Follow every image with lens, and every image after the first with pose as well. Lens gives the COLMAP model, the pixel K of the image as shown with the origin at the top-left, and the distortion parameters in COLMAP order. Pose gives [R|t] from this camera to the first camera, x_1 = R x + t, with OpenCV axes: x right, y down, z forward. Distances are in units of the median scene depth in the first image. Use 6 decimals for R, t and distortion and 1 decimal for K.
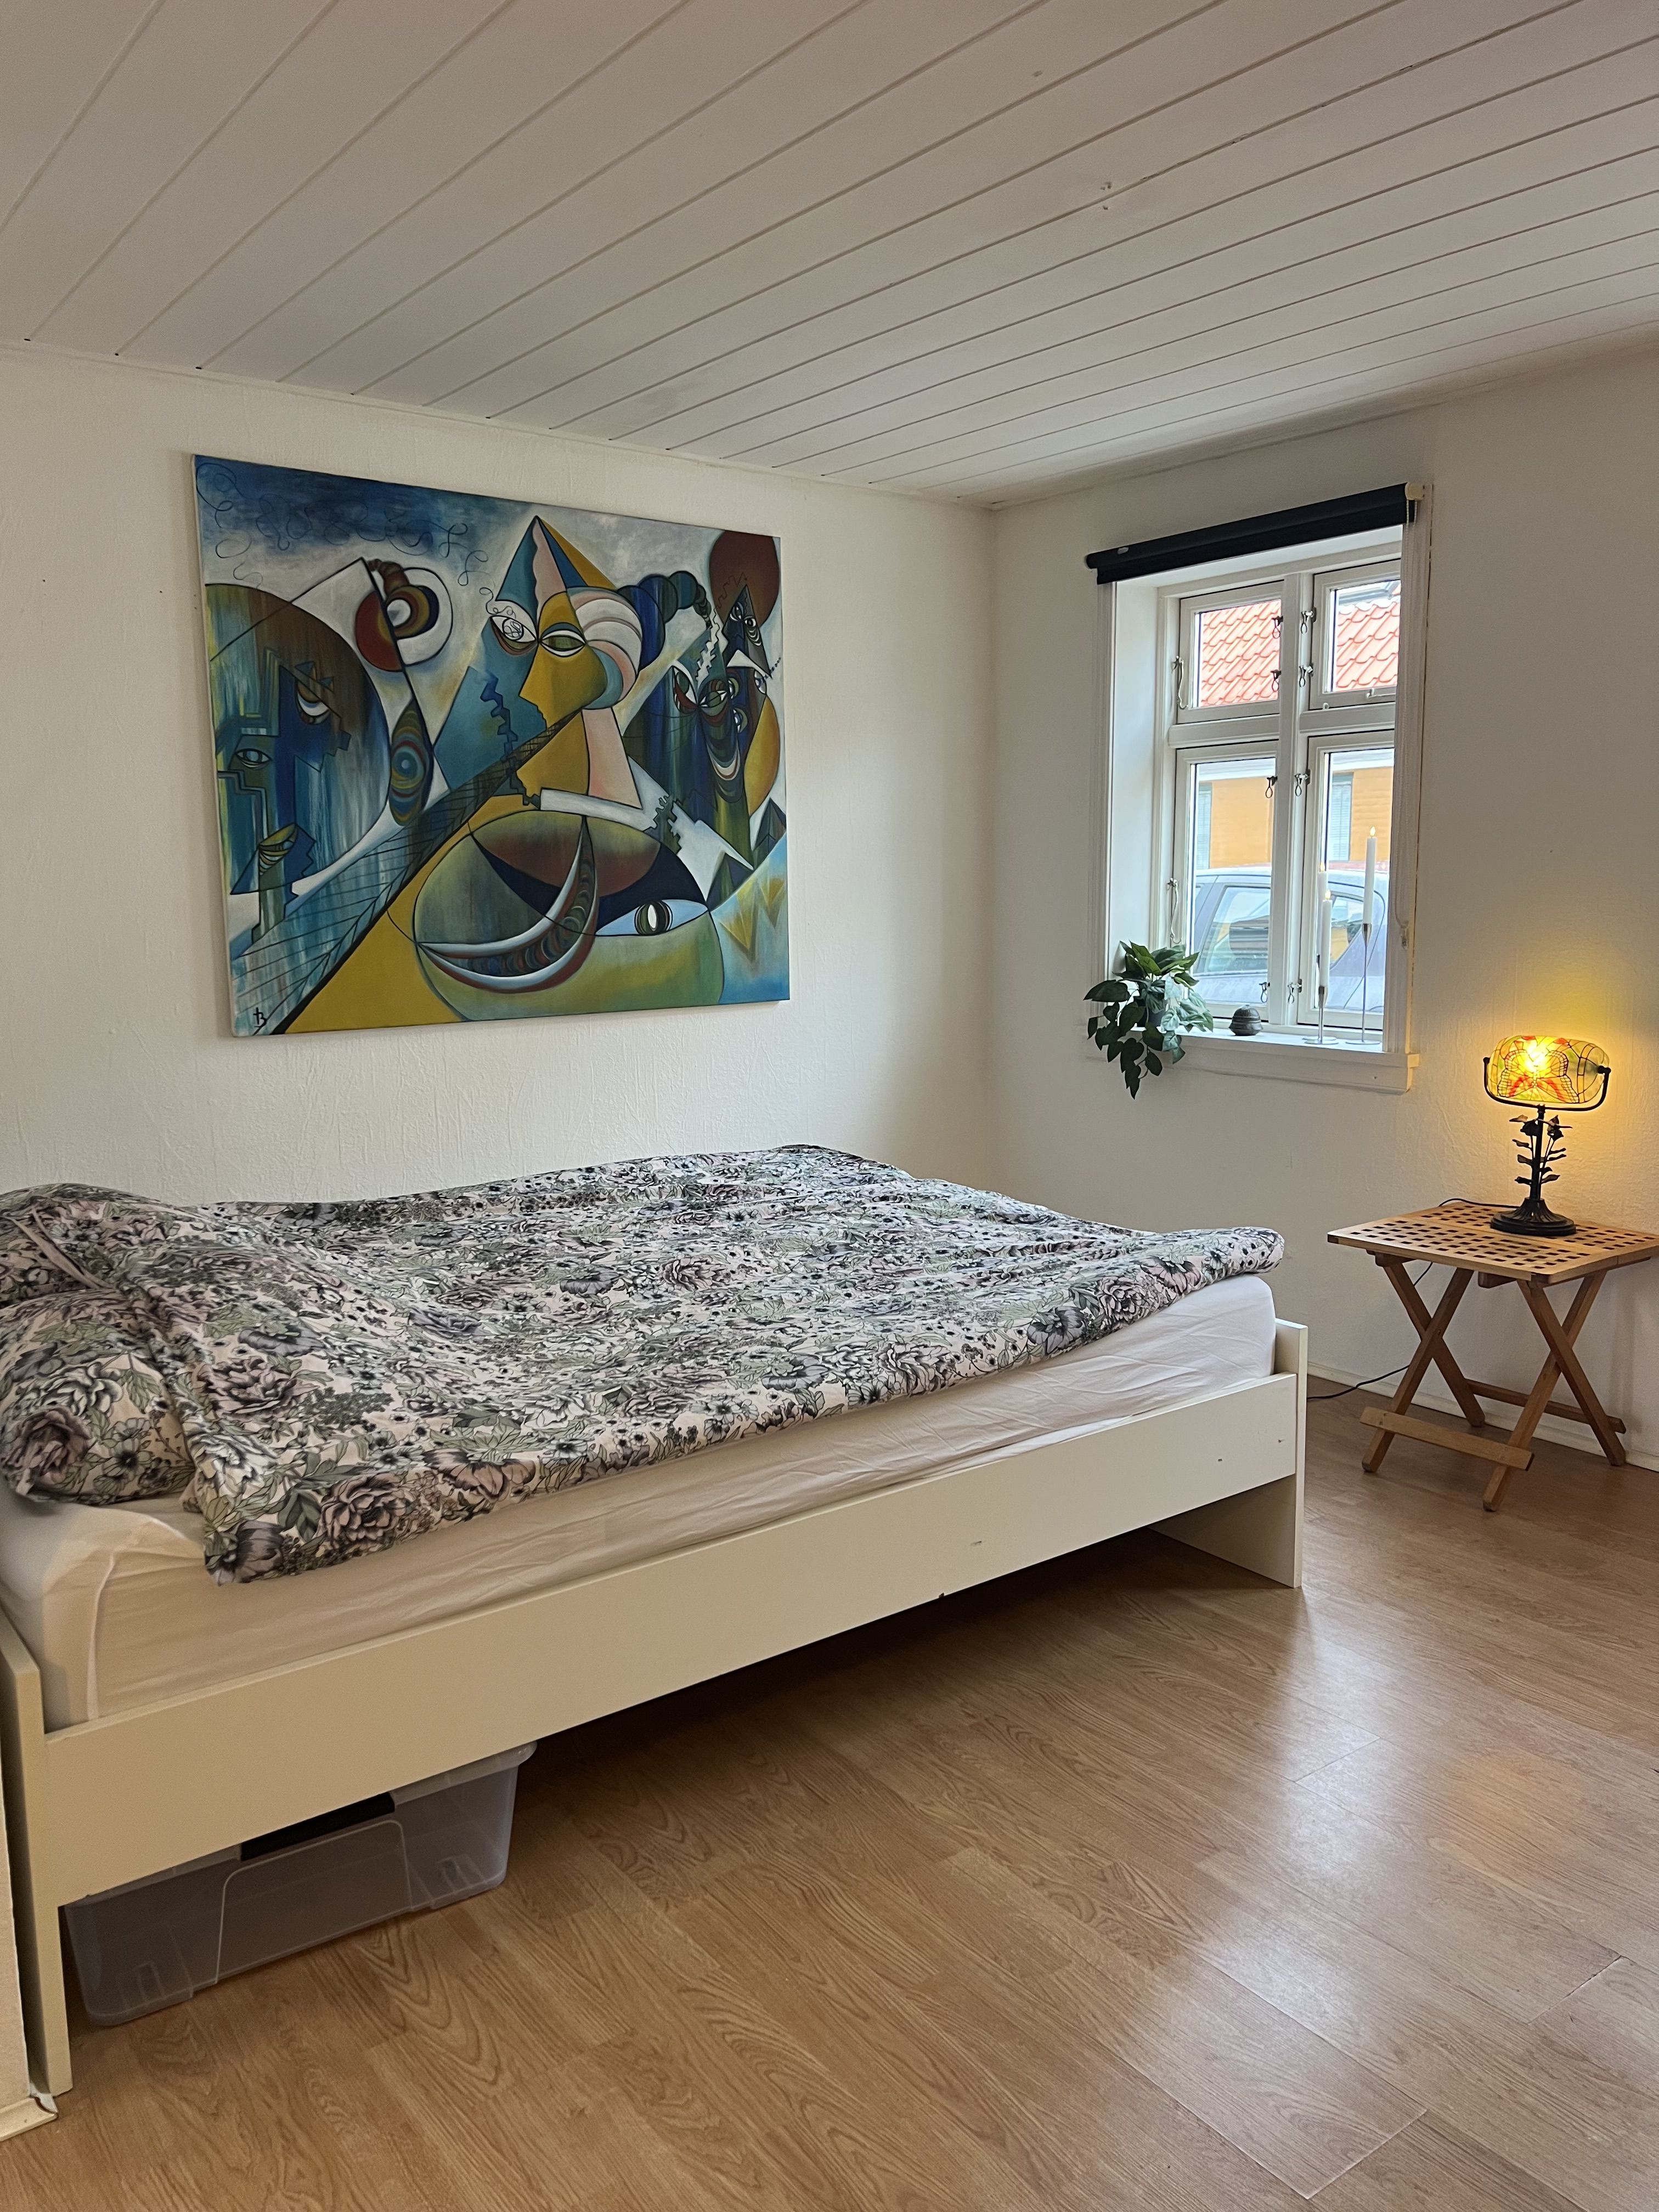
lens RADIAL K [[1654.3, 0, 820.4], [0, 1654.3, 1103.3], [0, 0, 1]] dist [0.061441, -0.021745]
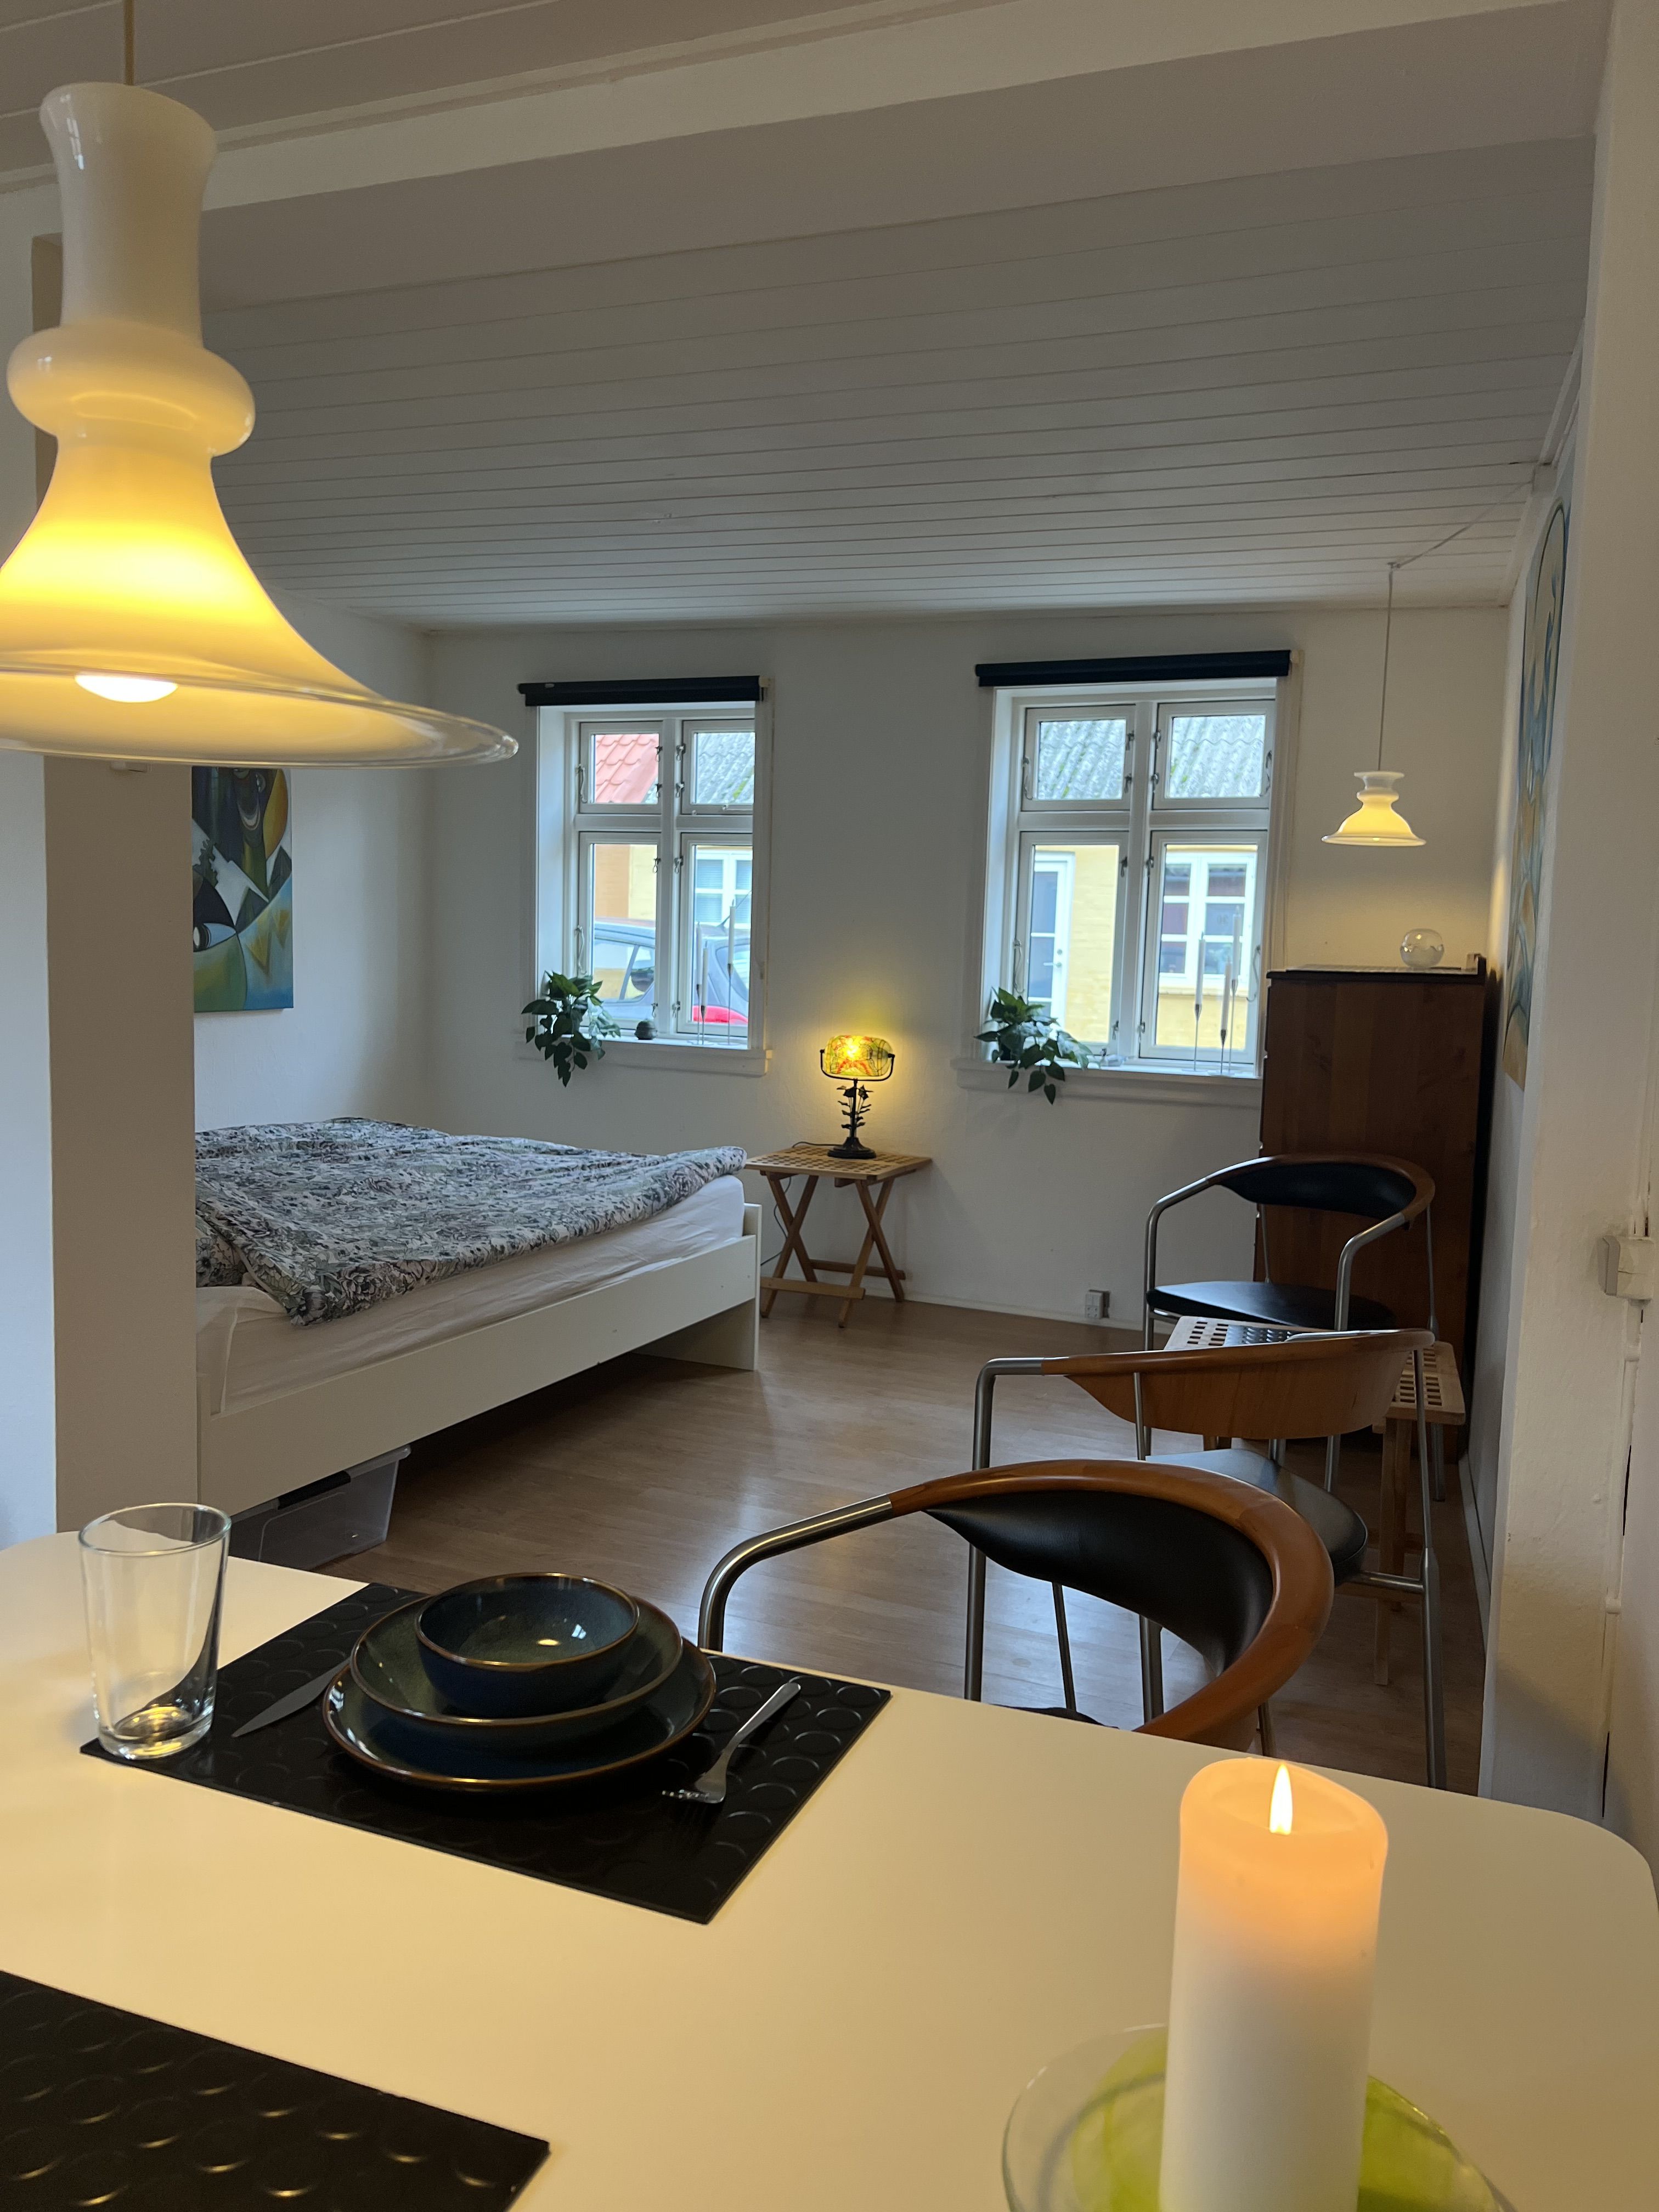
lens RADIAL K [[1654.3, 0, 834.5], [0, 1654.3, 1111.7], [0, 0, 1]] dist [0.061441, -0.021745]
pose [[0.869338, -0.010819, 0.494099, -0.347894], [0.023432, 0.999538, -0.019340, 0.059242], [-0.493662, 0.028391, 0.869190, -0.345679]]
